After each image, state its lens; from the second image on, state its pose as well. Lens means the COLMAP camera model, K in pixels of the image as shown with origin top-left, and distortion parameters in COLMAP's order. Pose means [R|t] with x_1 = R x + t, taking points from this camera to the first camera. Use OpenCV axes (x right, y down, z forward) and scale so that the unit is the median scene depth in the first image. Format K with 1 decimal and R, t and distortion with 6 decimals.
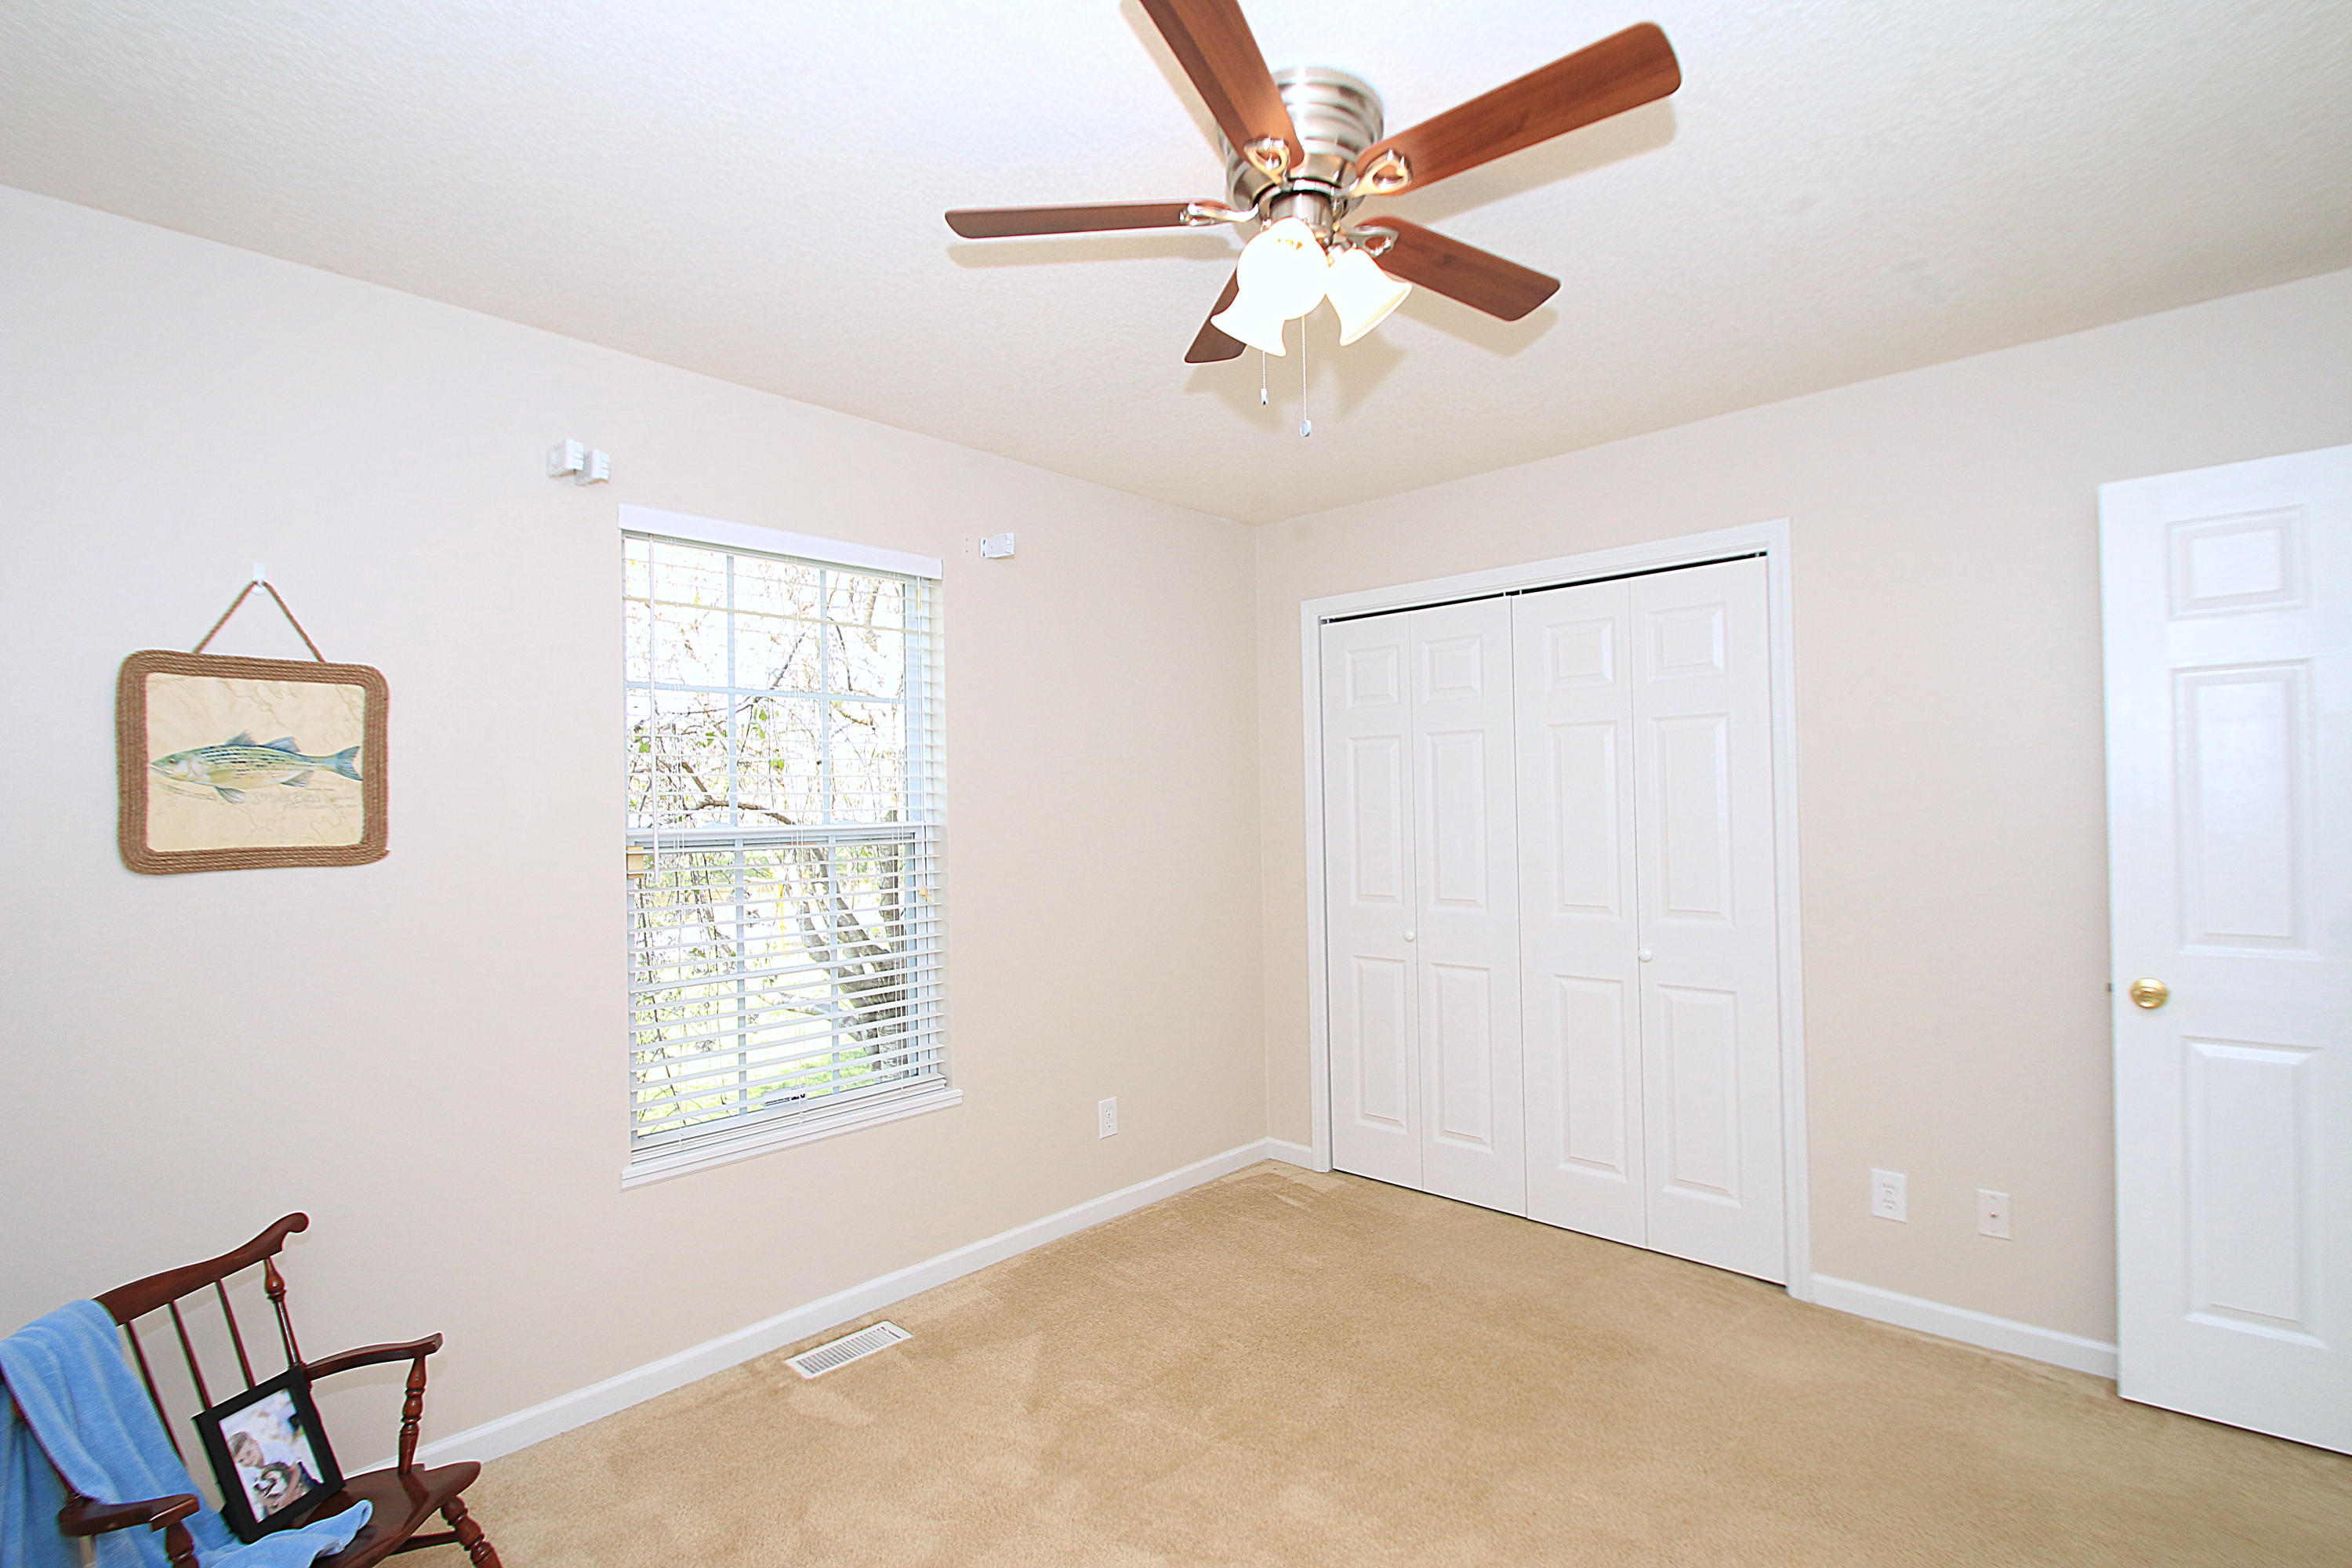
lens RADIAL K [[1033.3, 0, 1173.5], [0, 1033.3, 795.0], [0, 0, 1]] dist [-0.001544, -0.017344]
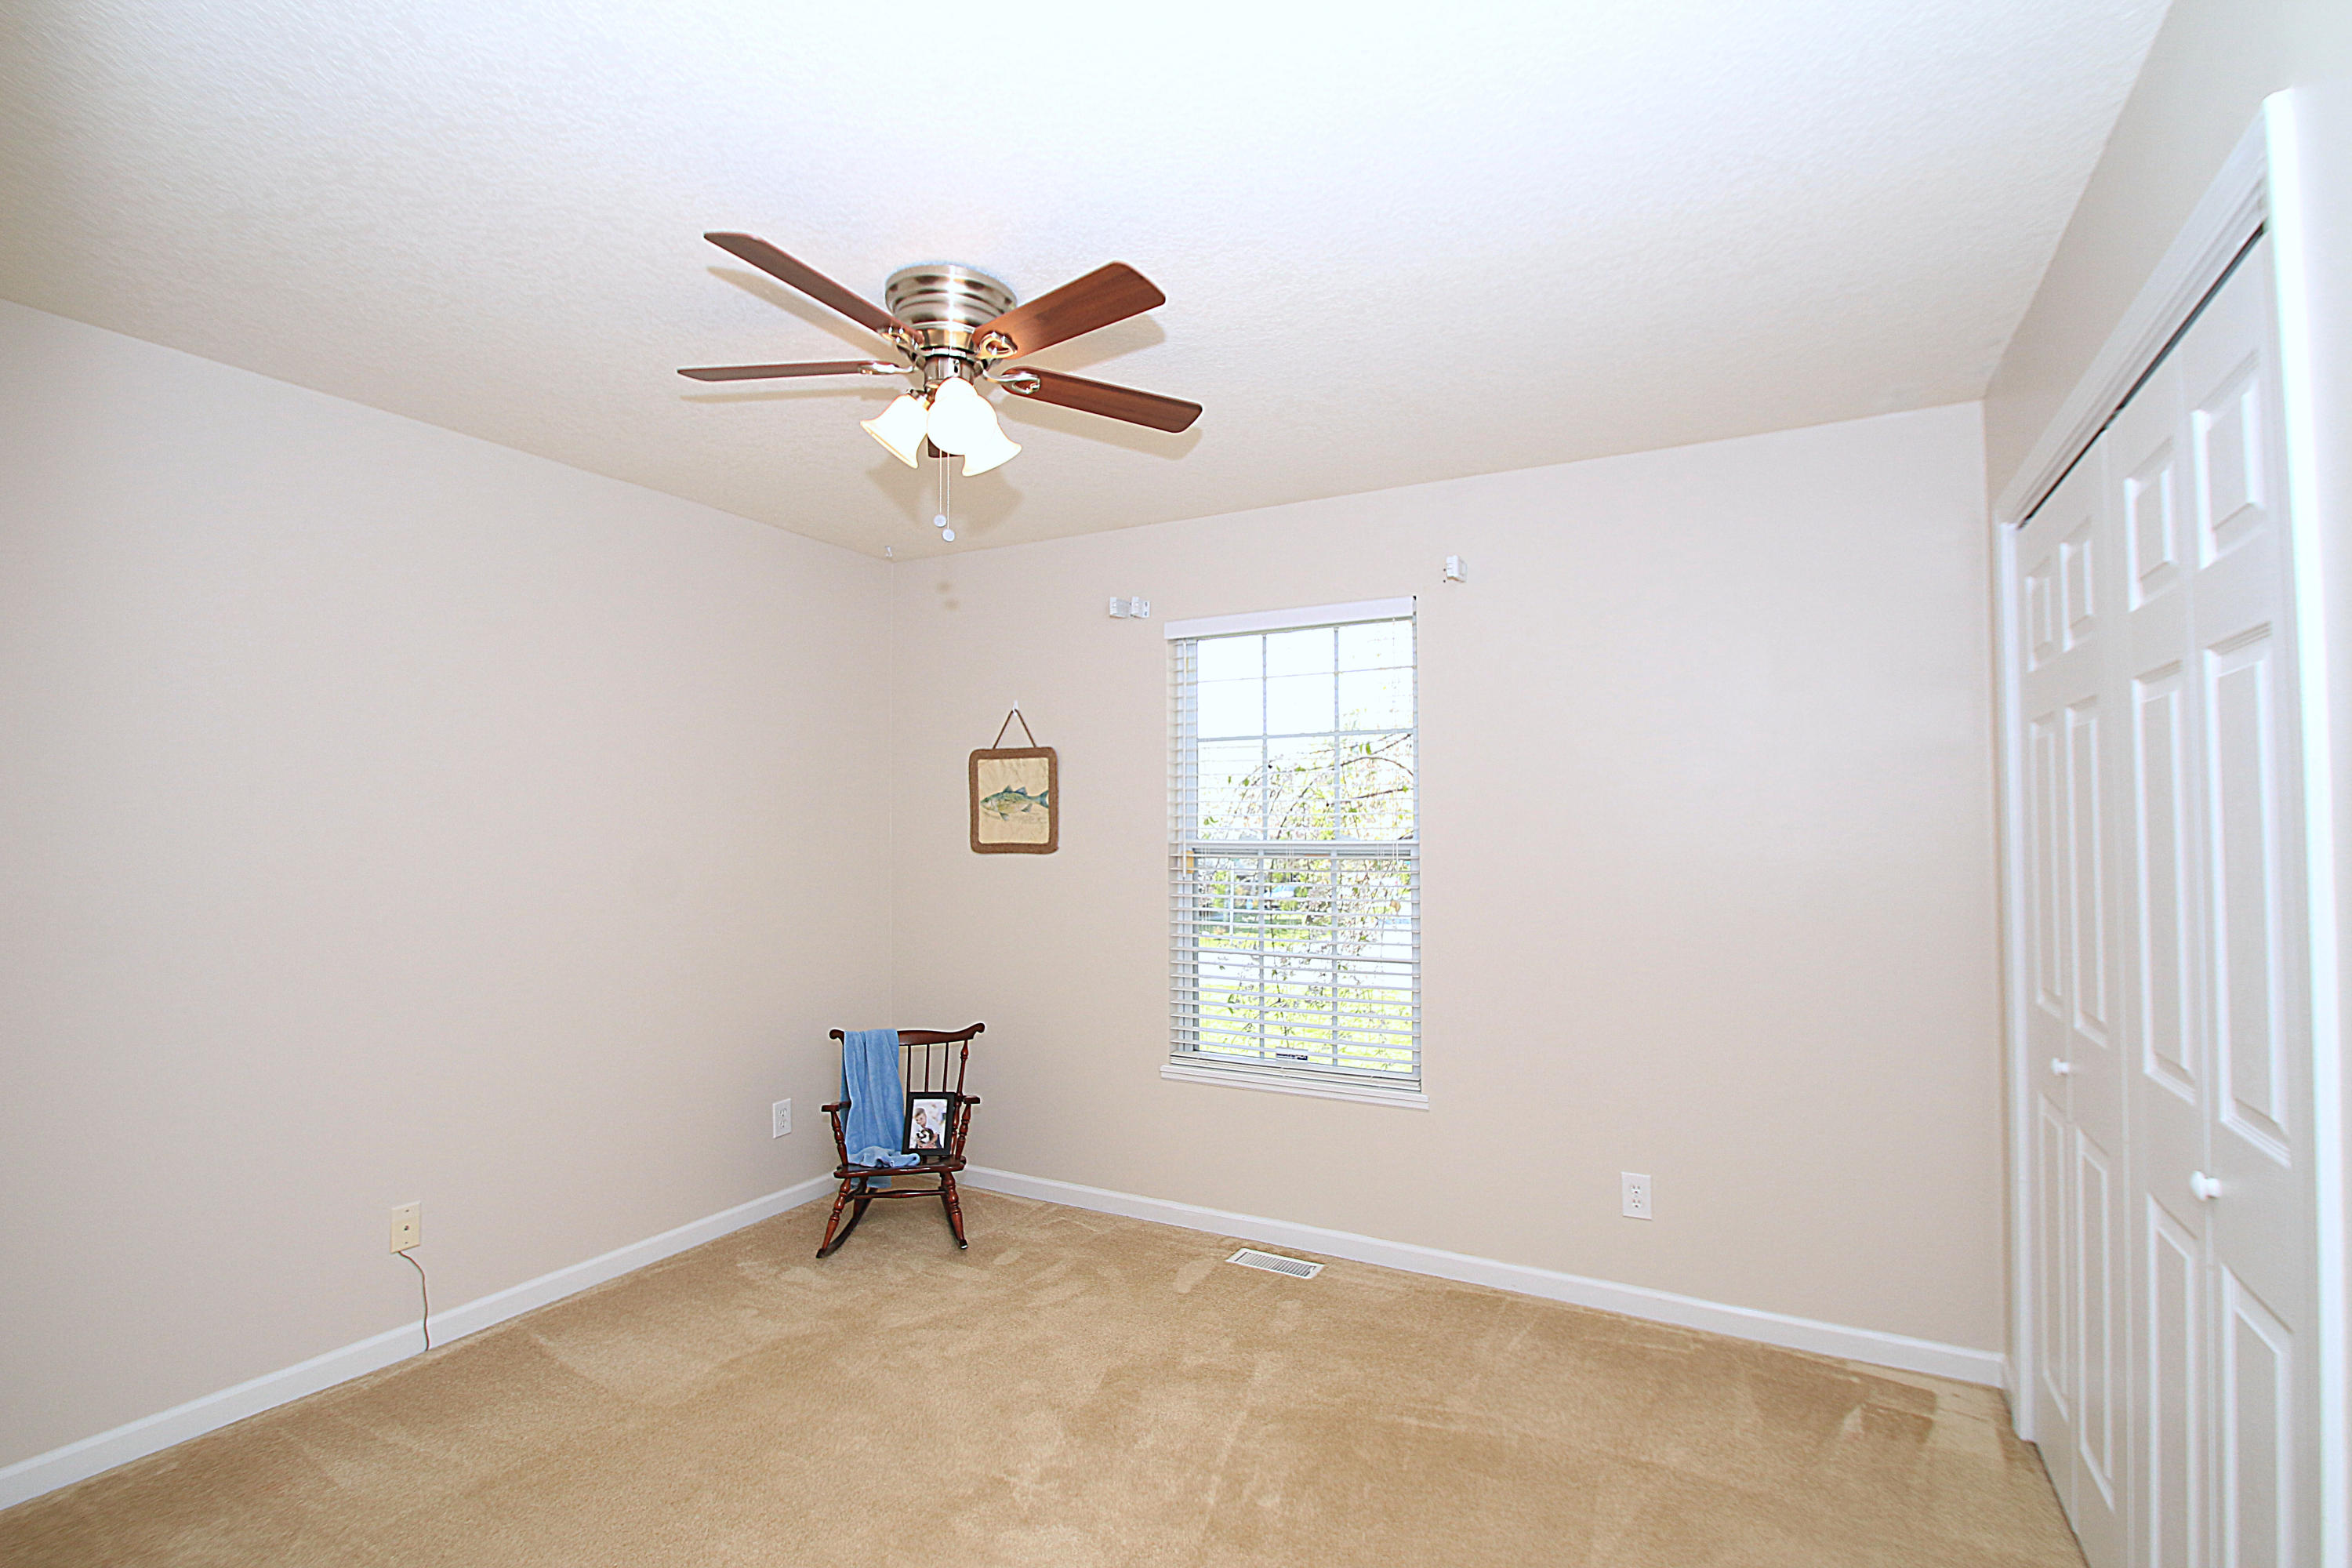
lens RADIAL K [[1094.5, 0, 1178.6], [0, 1094.5, 794.3], [0, 0, 1]] dist [-0.003955, -0.001262]
pose [[0.289031, -0.008600, -0.957281, 1.214742], [0.007123, 0.999951, -0.006832, -0.025718], [0.957293, -0.004844, 0.289078, 0.673562]]
